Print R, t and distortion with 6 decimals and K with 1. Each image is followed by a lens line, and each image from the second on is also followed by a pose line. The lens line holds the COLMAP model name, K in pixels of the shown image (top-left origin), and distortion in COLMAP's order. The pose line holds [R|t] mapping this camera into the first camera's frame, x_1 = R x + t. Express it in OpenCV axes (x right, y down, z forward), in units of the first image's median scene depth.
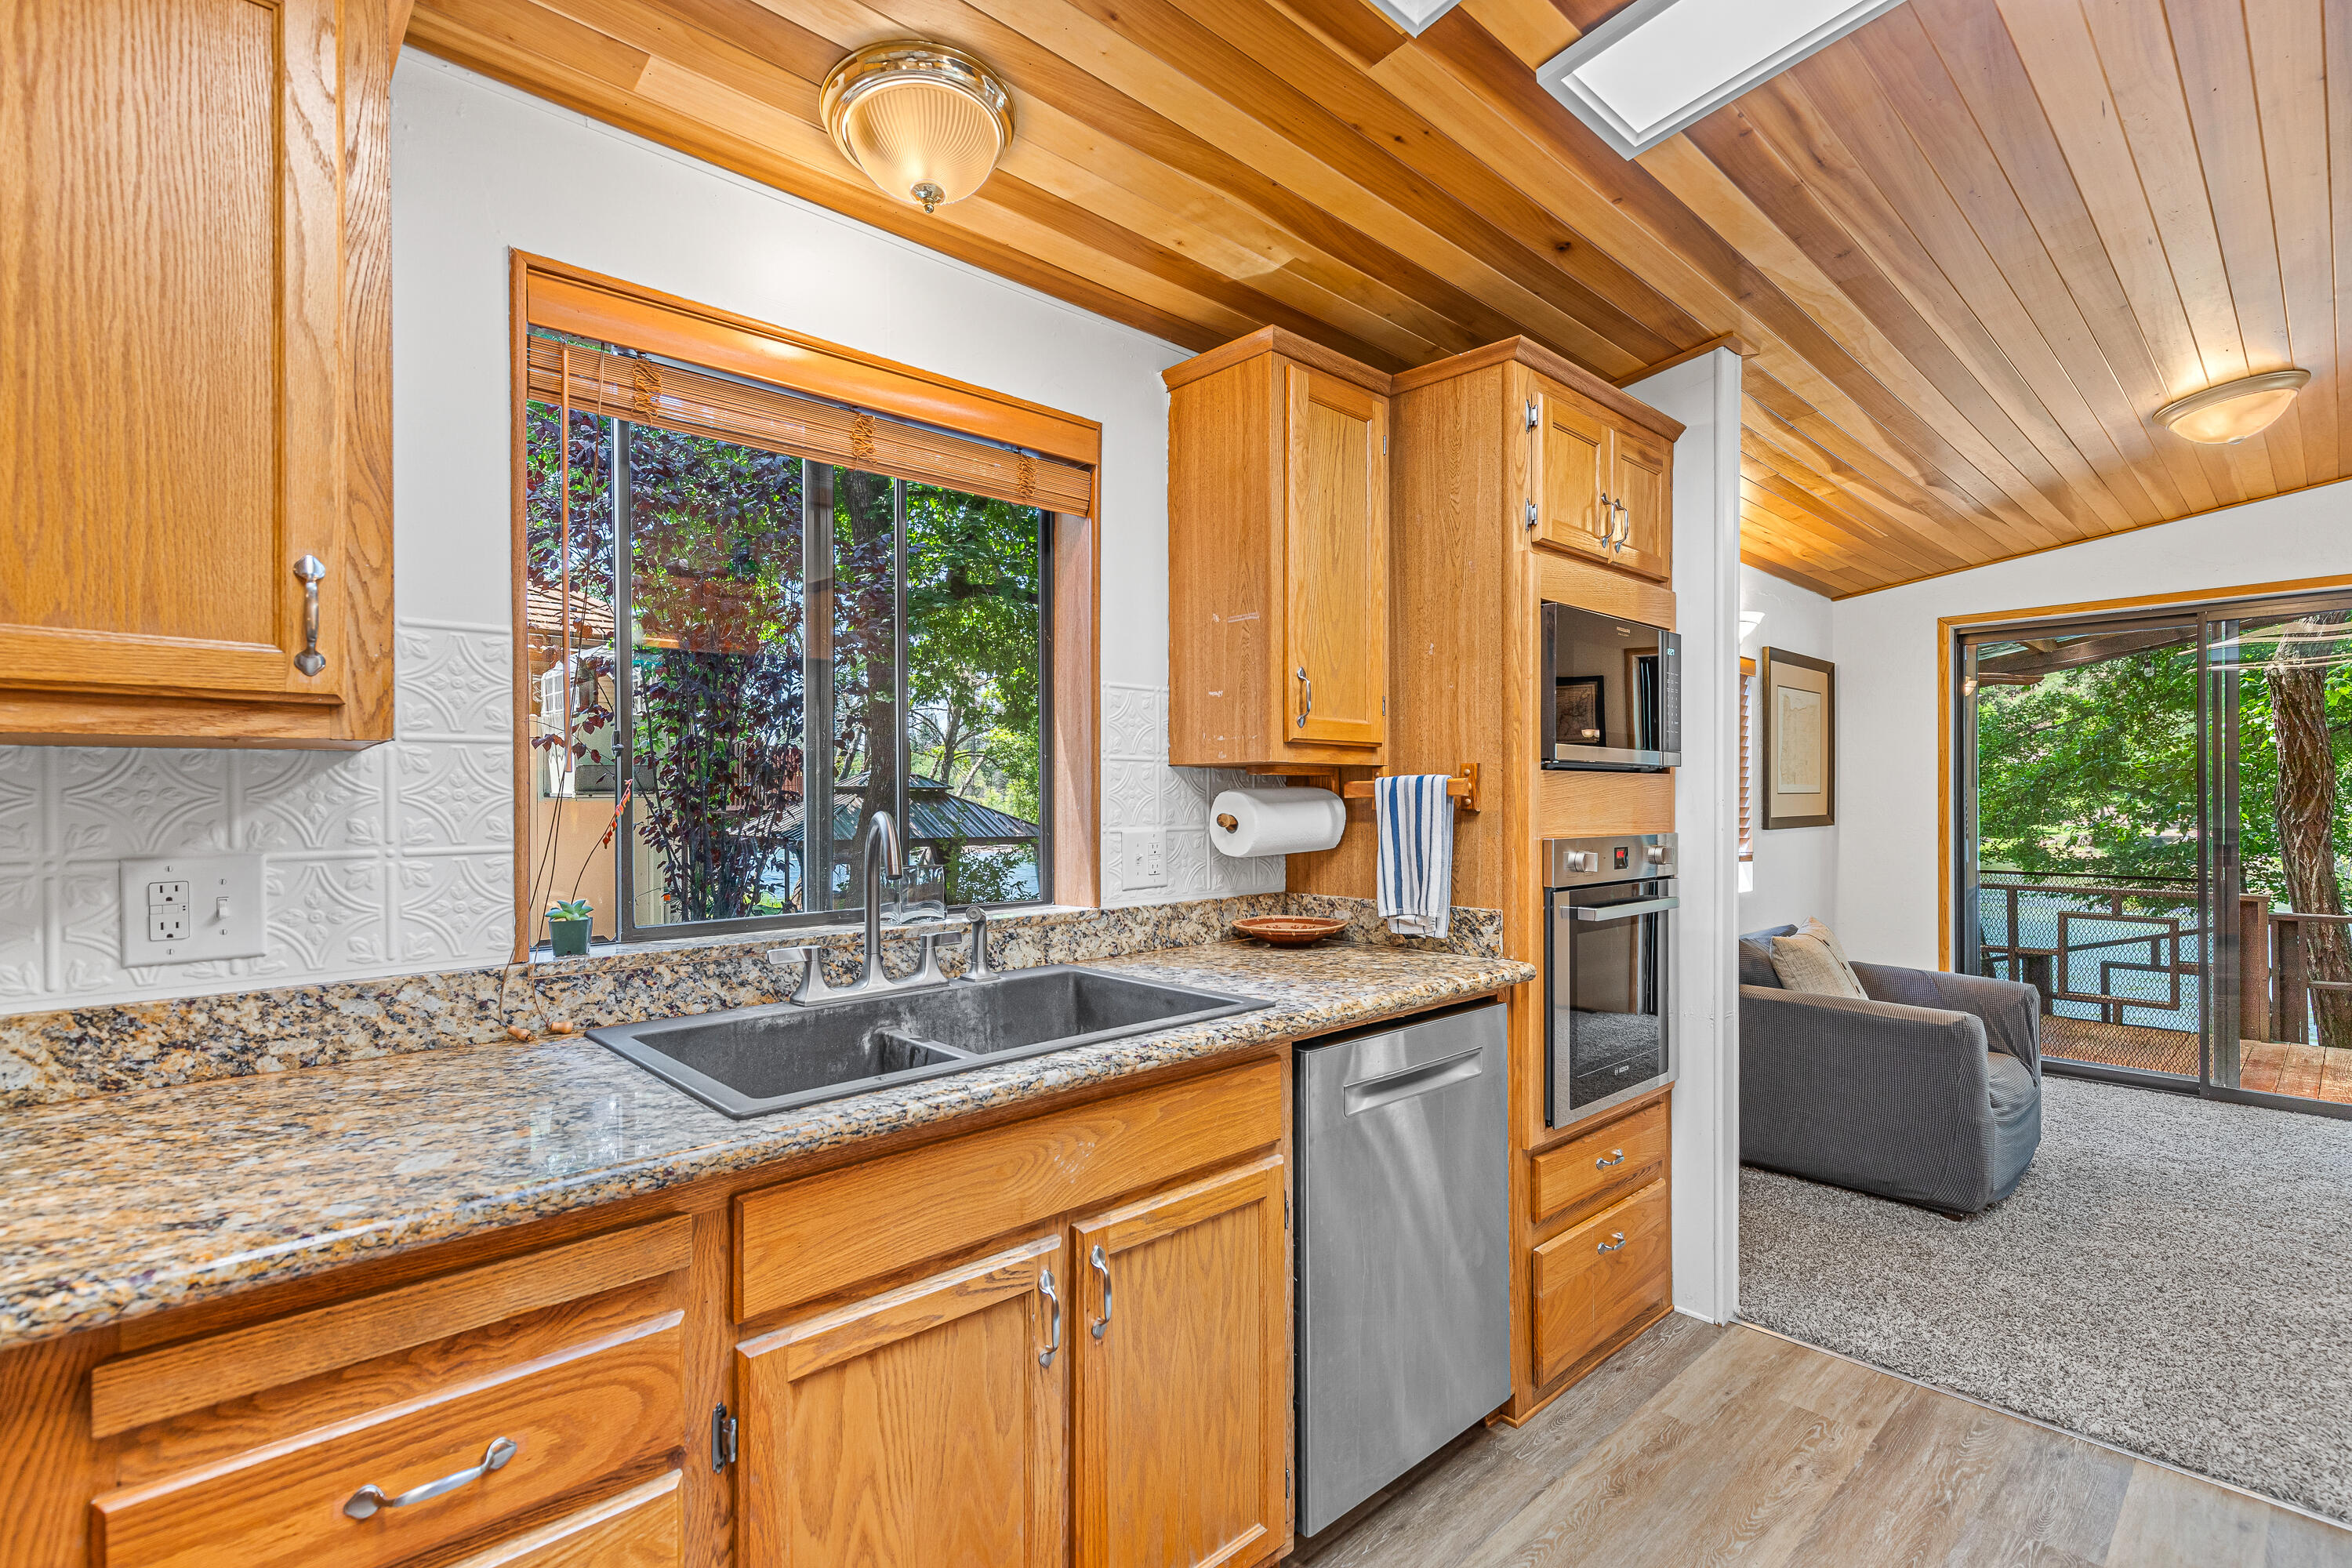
lens RADIAL K [[1083.2, 0, 1185.4], [0, 1083.2, 786.7], [0, 0, 1]] dist [0.001356, -0.000208]
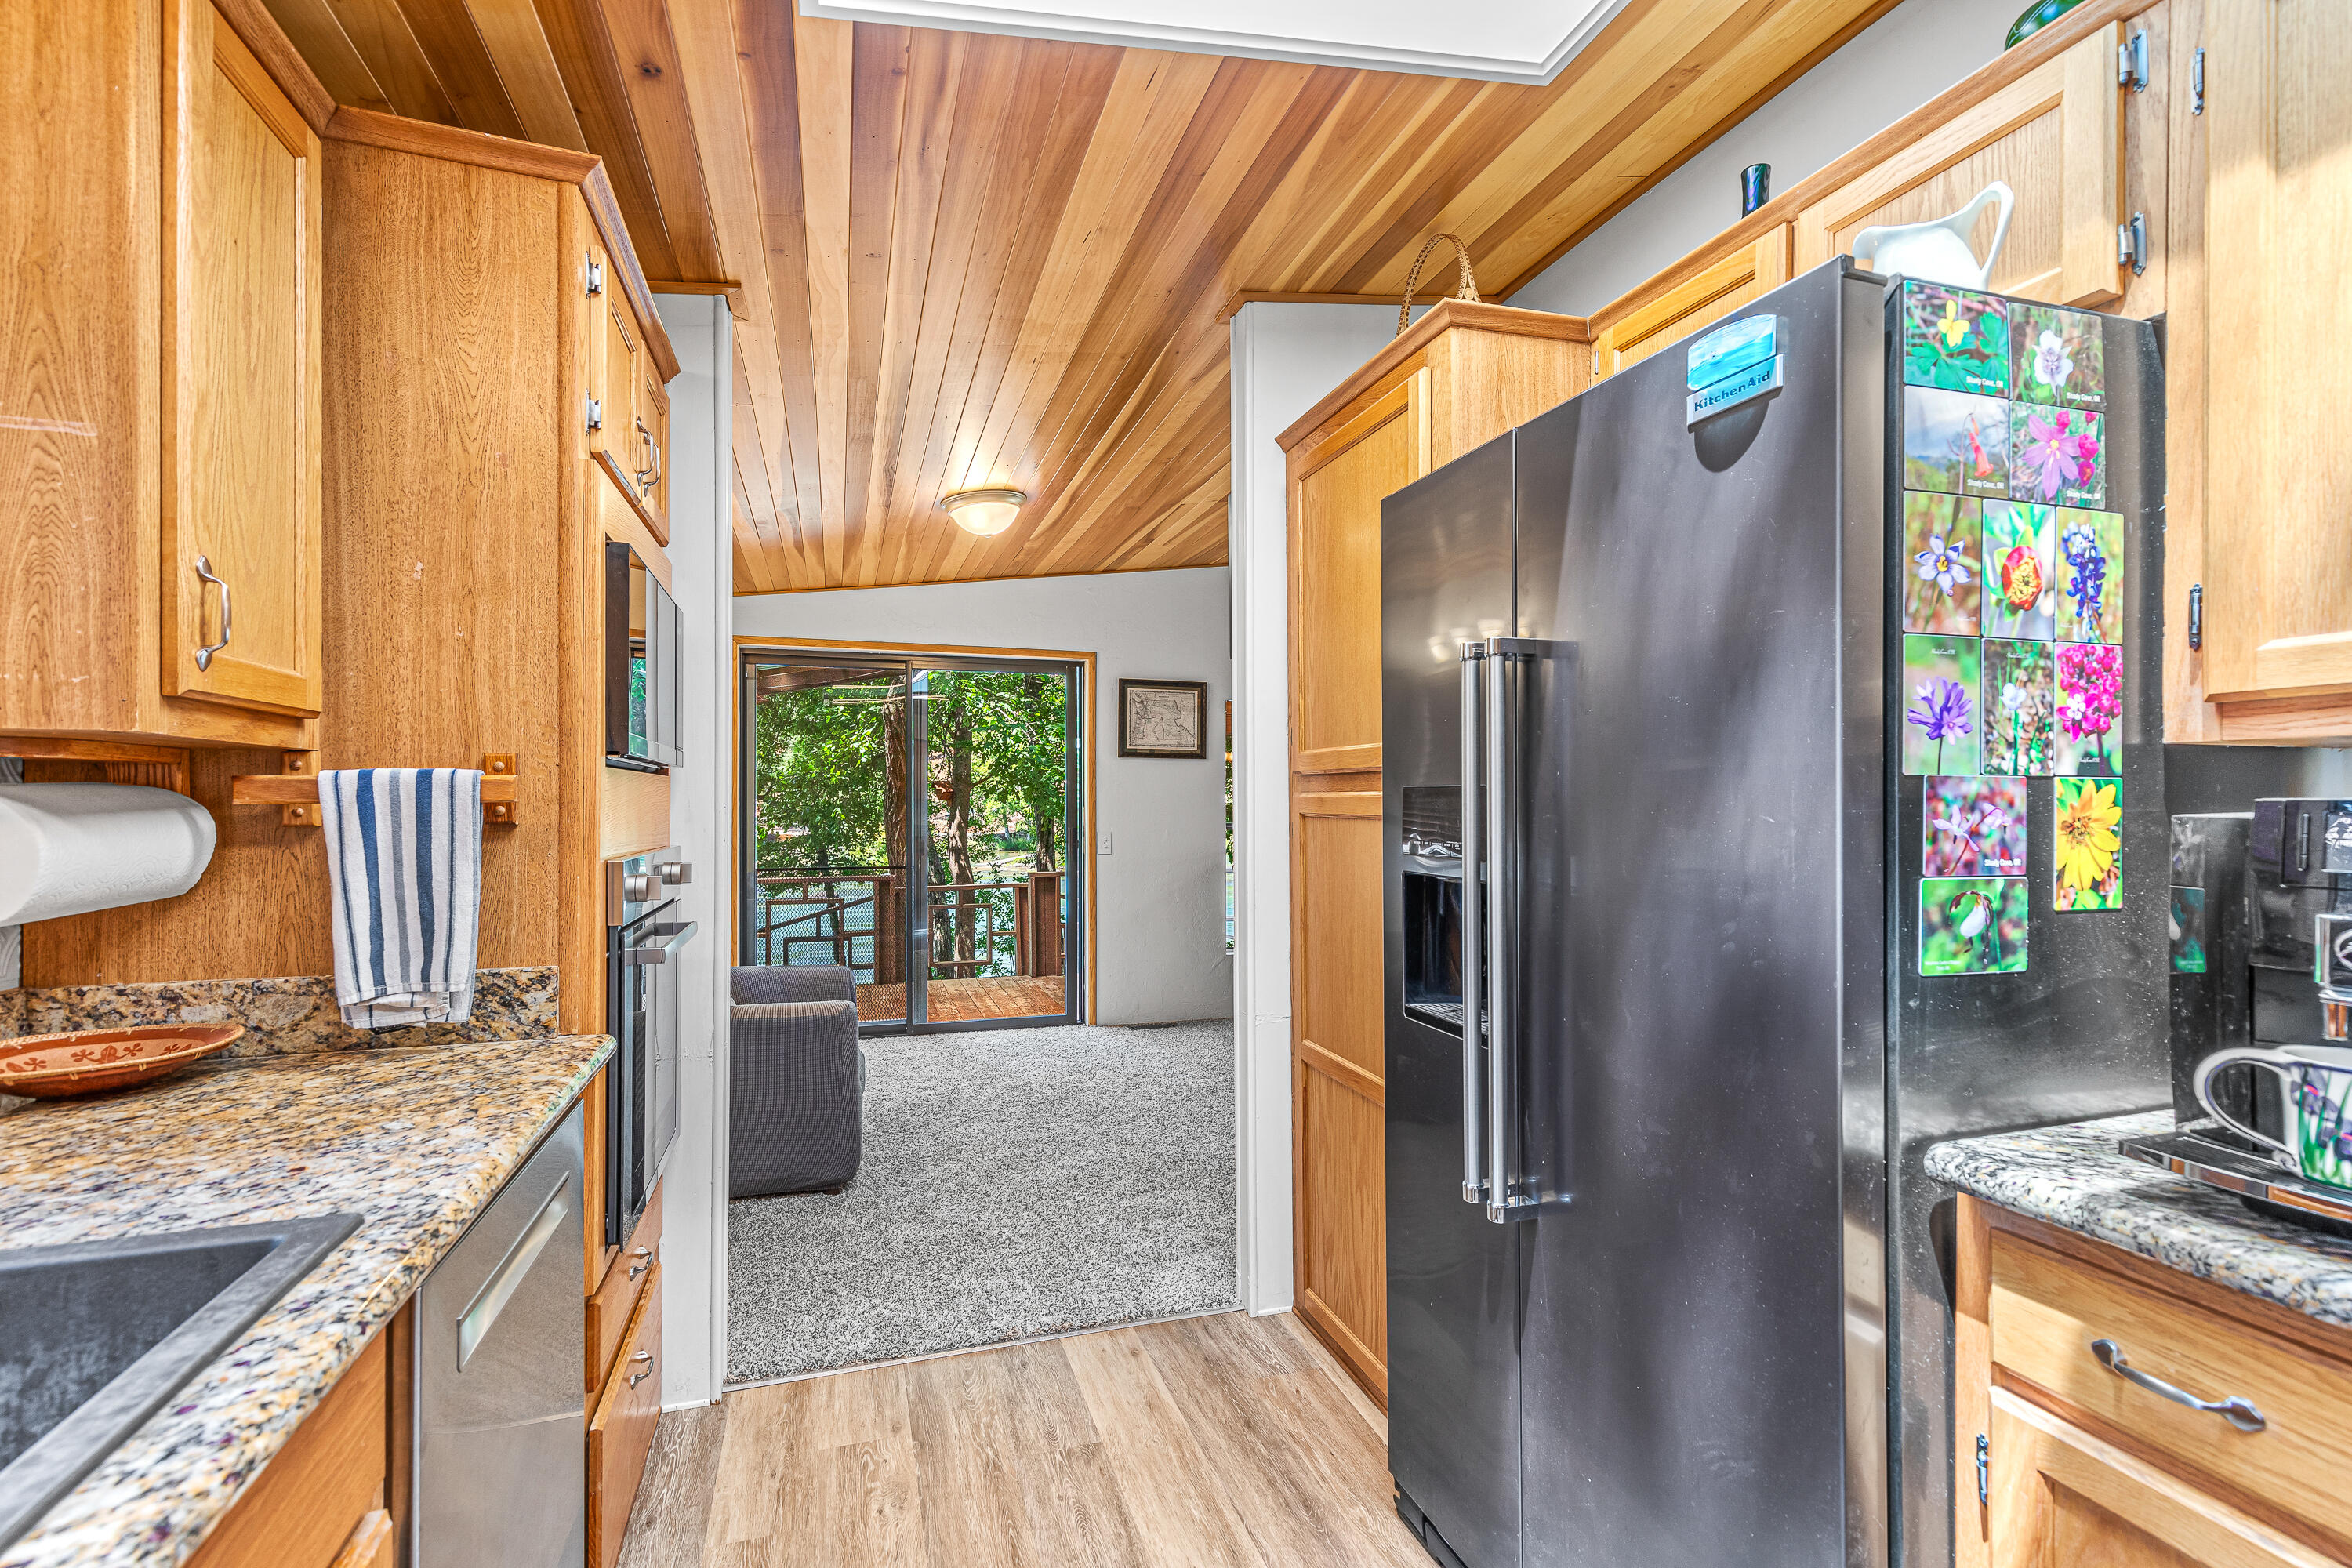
lens RADIAL K [[1062.3, 0, 1198.8], [0, 1062.3, 795.2], [0, 0, 1]] dist [0.004287, 0.001586]
pose [[0.418960, 0.008197, 0.907968, -0.151841], [-0.012018, 0.999922, -0.003482, 0.001462], [-0.907925, -0.009453, 0.419026, 0.327140]]
